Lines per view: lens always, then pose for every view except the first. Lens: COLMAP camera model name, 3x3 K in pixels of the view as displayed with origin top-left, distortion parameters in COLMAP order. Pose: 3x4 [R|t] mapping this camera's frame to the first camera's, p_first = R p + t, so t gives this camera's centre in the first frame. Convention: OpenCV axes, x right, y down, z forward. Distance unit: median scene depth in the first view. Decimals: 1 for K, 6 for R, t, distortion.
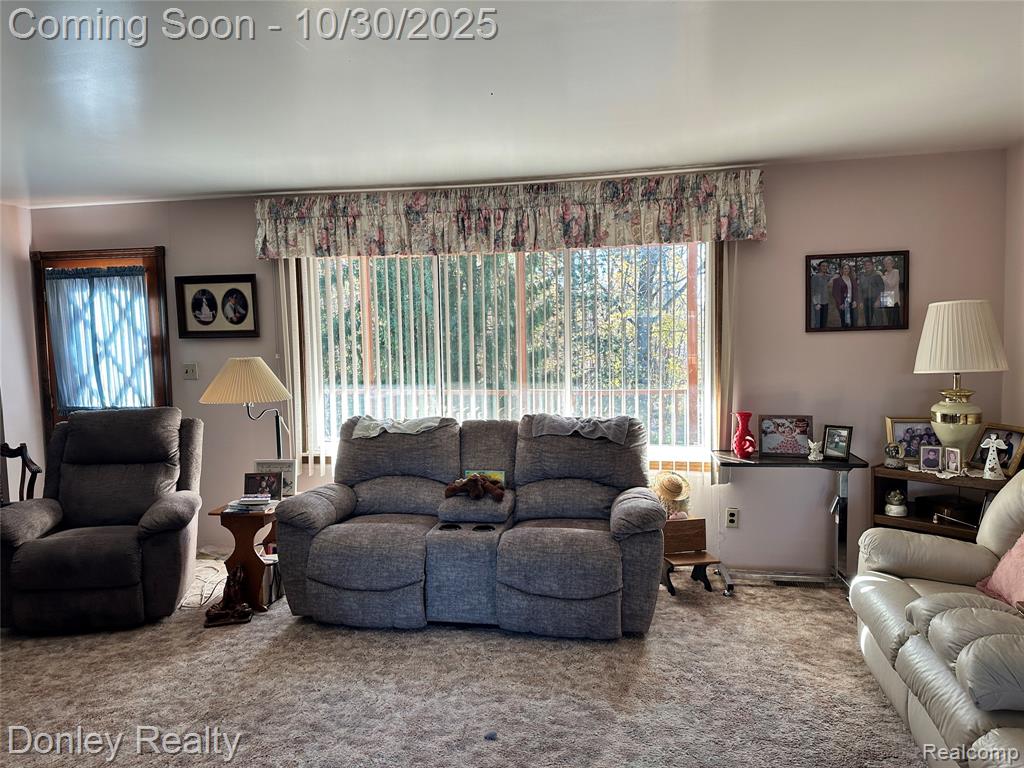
lens RADIAL K [[721.2, 0, 478.7], [0, 721.2, 365.7], [0, 0, 1]] dist [0.044604, -0.057367]
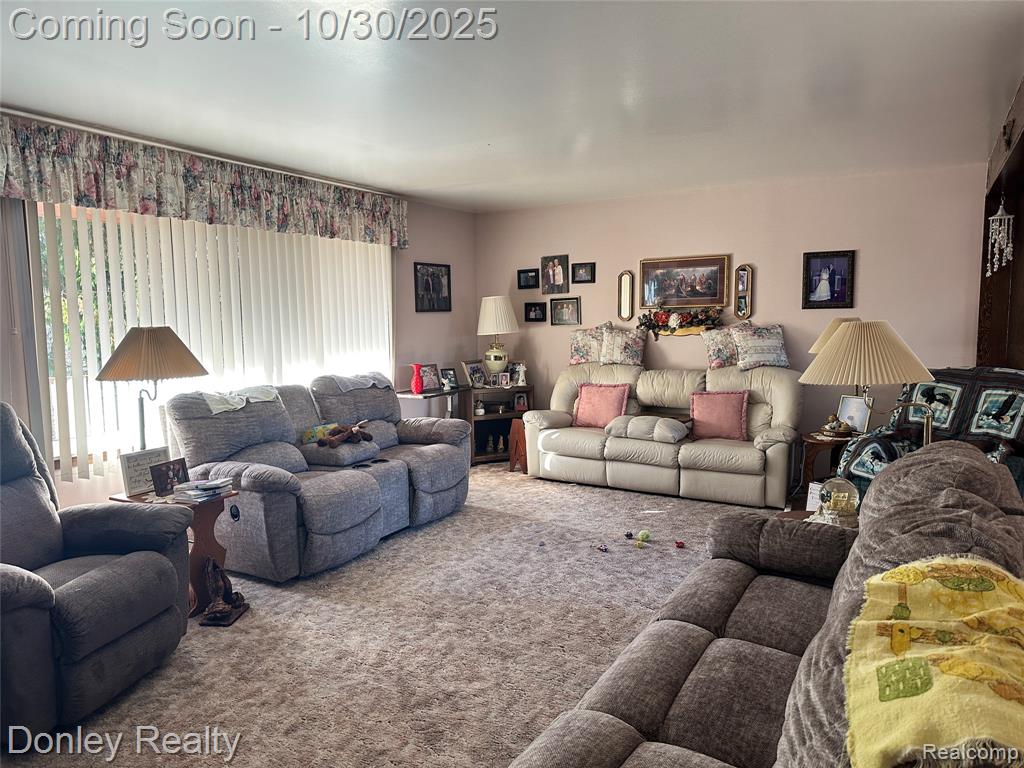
lens RADIAL K [[721.2, 0, 516.1], [0, 721.2, 393.5], [0, 0, 1]] dist [0.044604, -0.057367]
pose [[0.302279, -0.085987, 0.949333, -0.978624], [0.054974, 0.995838, 0.072695, 0.027276], [-0.951633, 0.030214, 0.305748, 0.342433]]
